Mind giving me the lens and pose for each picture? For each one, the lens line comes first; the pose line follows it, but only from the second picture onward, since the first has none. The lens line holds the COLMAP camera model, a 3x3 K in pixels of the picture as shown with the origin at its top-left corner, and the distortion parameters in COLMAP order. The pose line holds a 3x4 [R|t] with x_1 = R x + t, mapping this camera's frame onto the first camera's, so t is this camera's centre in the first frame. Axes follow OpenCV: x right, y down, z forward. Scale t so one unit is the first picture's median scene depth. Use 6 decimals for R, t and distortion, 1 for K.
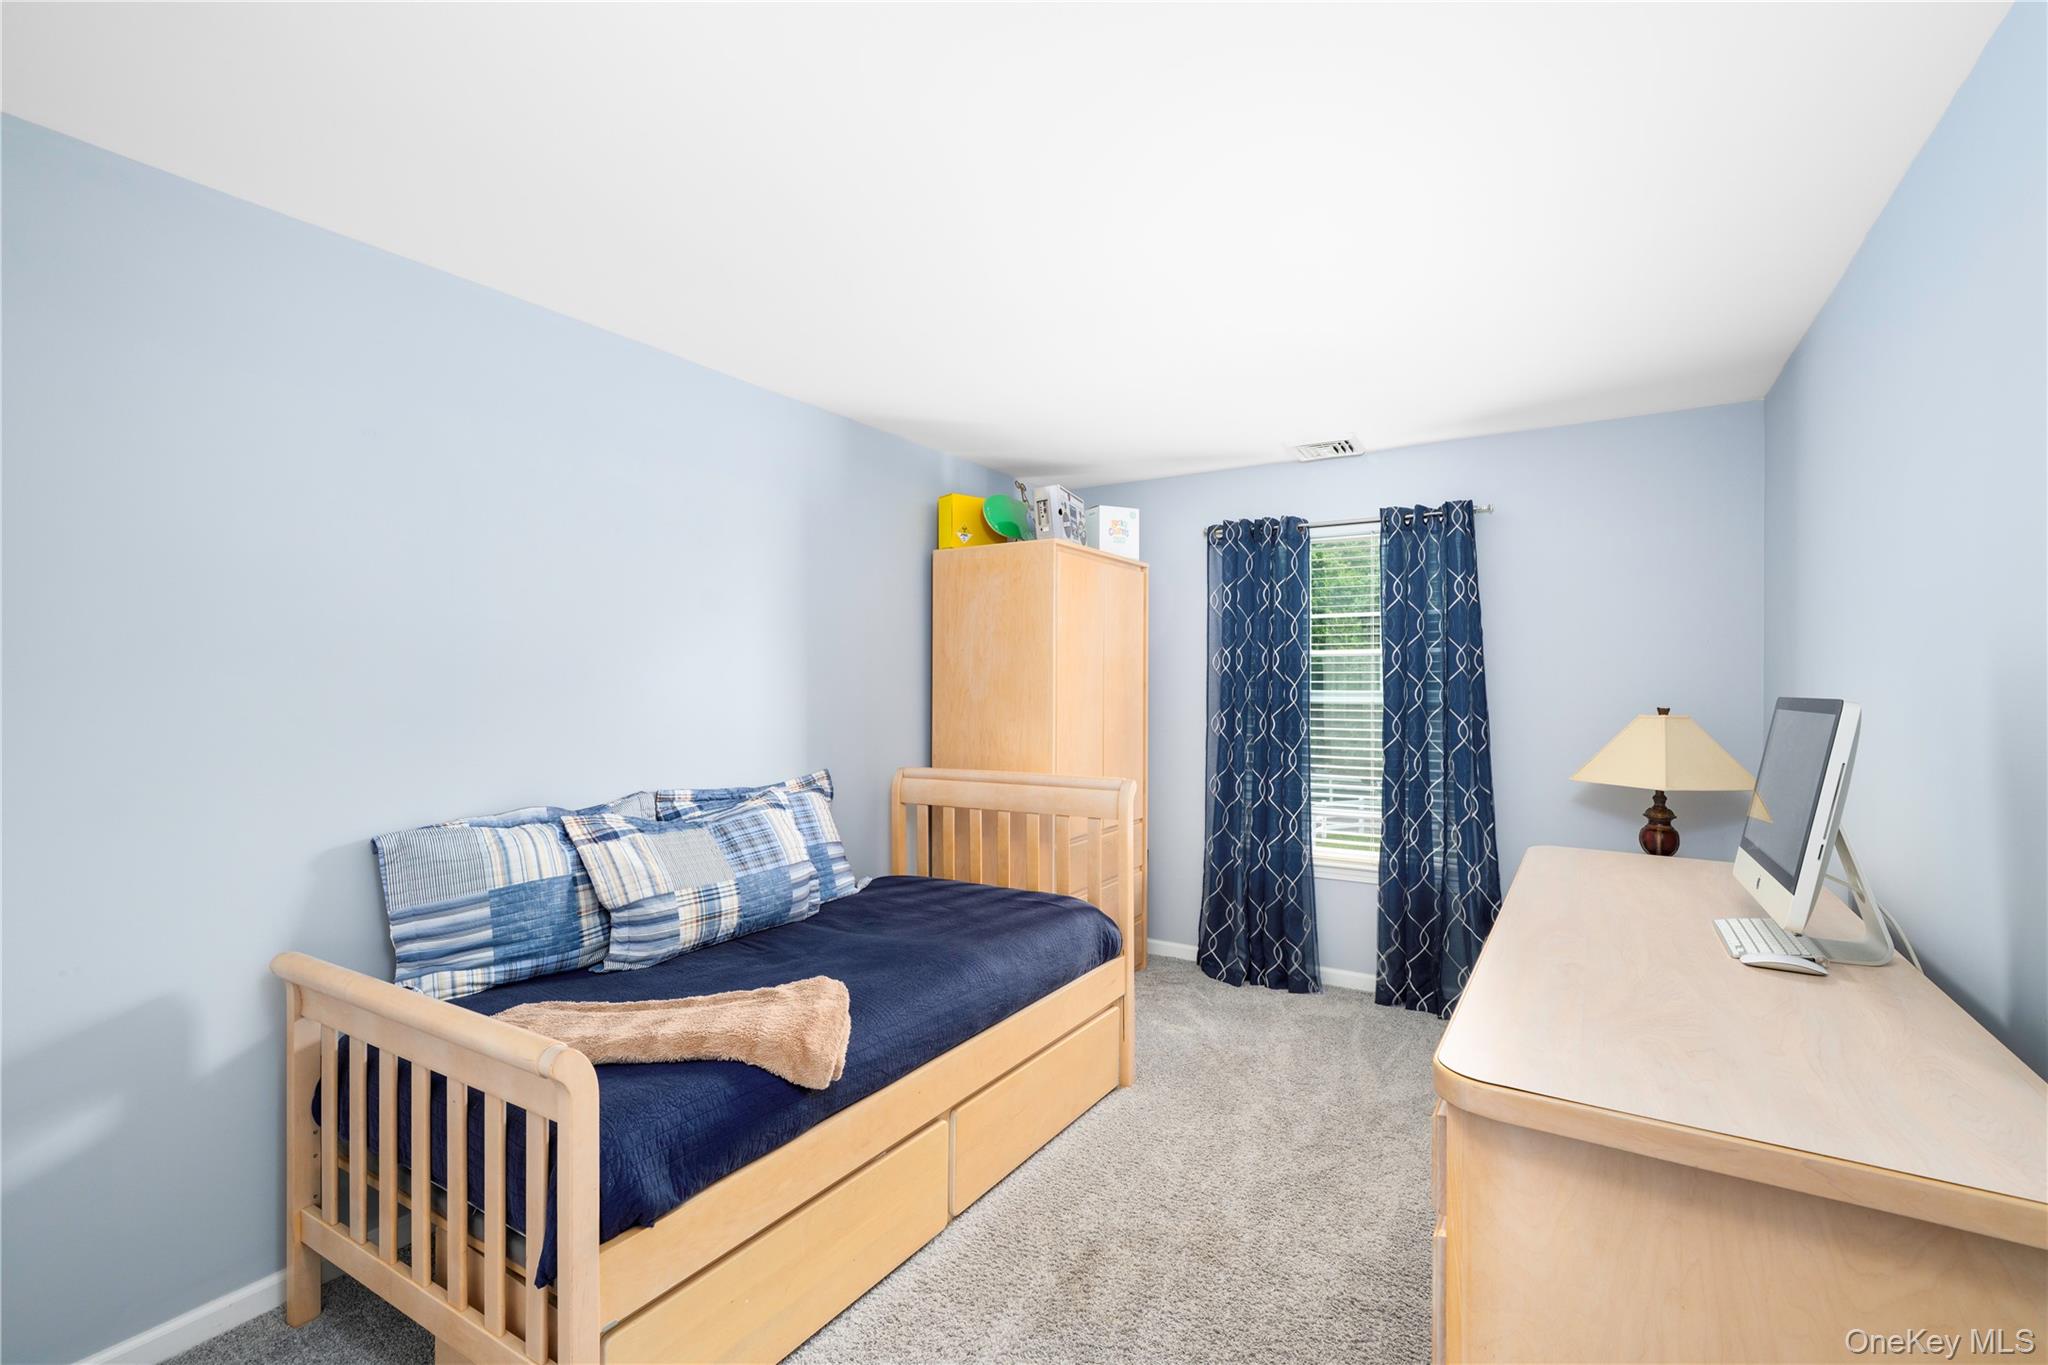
lens RADIAL K [[918.9, 0, 1025.1], [0, 918.9, 686.7], [0, 0, 1]] dist [-0.000198, -0.000006]
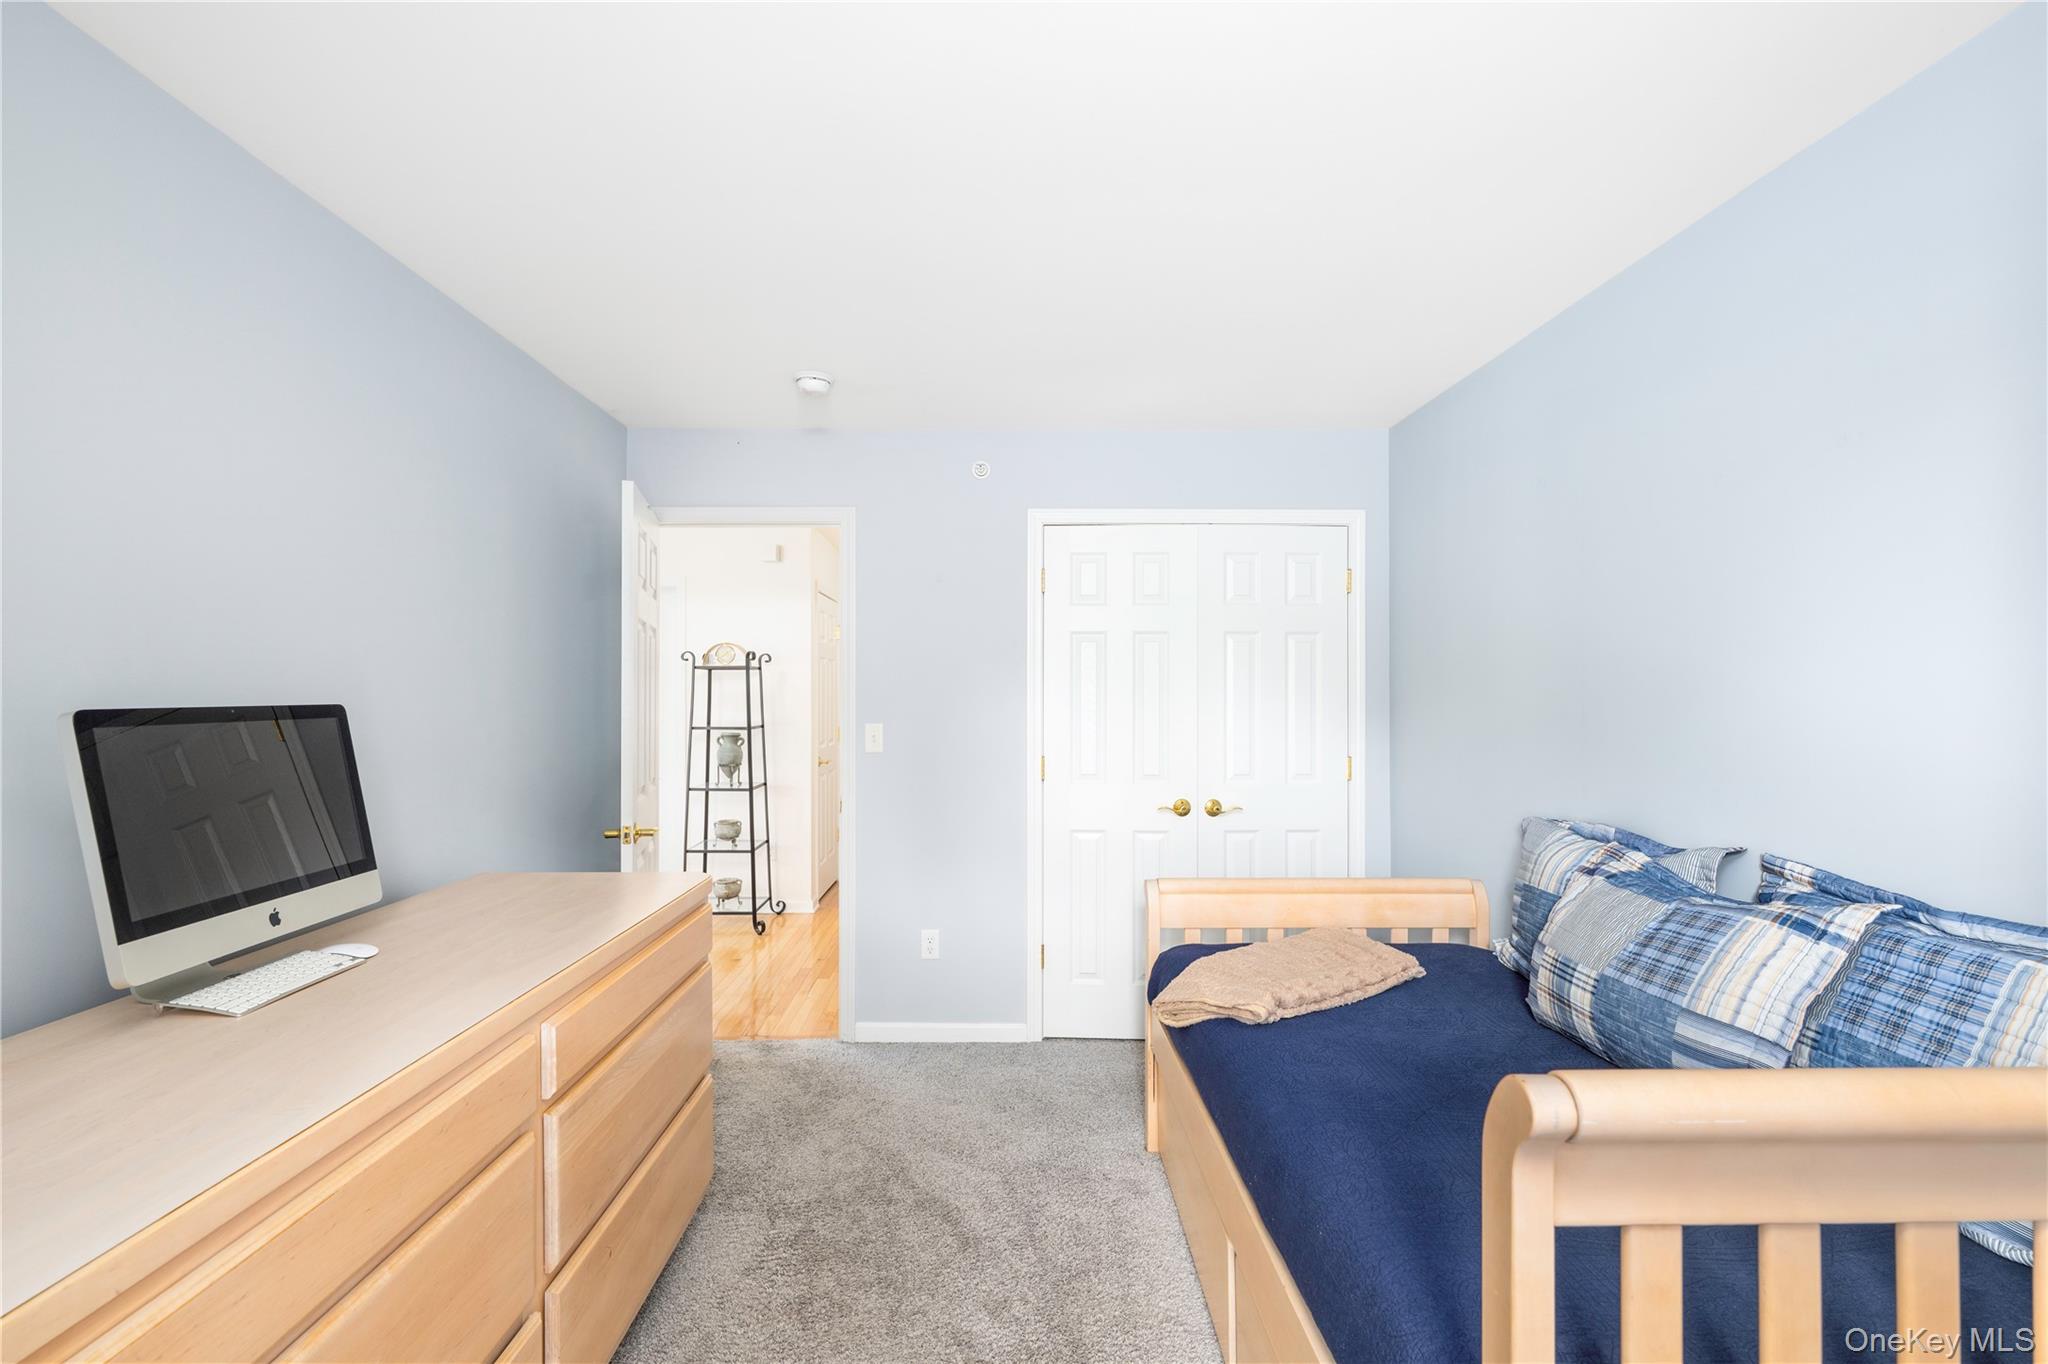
lens RADIAL K [[918.9, 0, 1021.8], [0, 918.9, 686.1], [0, 0, 1]] dist [-0.000198, -0.000006]
pose [[-0.837788, -0.003774, -0.545983, 0.405924], [0.000203, 0.999974, -0.007223, -0.000552], [0.545996, -0.006162, -0.837765, 1.287387]]
